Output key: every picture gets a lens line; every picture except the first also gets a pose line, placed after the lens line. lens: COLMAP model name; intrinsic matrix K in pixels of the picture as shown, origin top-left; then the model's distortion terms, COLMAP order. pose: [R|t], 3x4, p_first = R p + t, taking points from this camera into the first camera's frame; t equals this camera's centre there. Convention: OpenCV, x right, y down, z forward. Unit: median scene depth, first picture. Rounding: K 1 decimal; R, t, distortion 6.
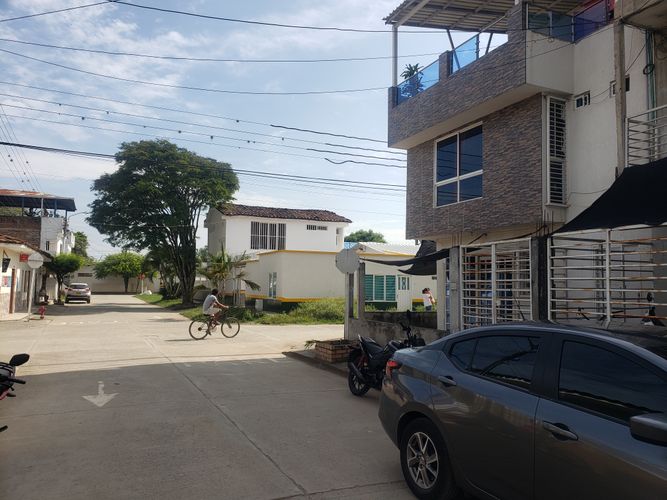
lens RADIAL K [[515.6, 0, 333.6], [0, 515.6, 258.1], [0, 0, 1]] dist [0.074154, -0.090675]
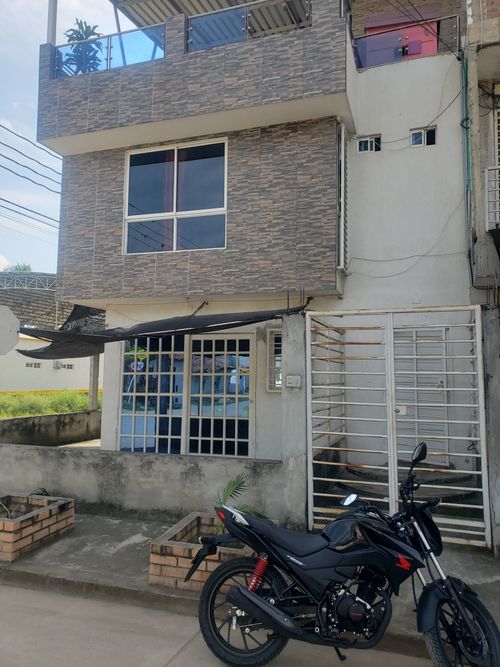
lens RADIAL K [[522.0, 0, 249.9], [0, 522.0, 328.3], [0, 0, 1]] dist [0.031872, -0.007750]
pose [[0.689317, 0.062266, 0.721779, -0.166337], [-0.041227, 0.998057, -0.046726, 0.017799], [-0.723285, 0.002453, 0.690545, 0.468619]]
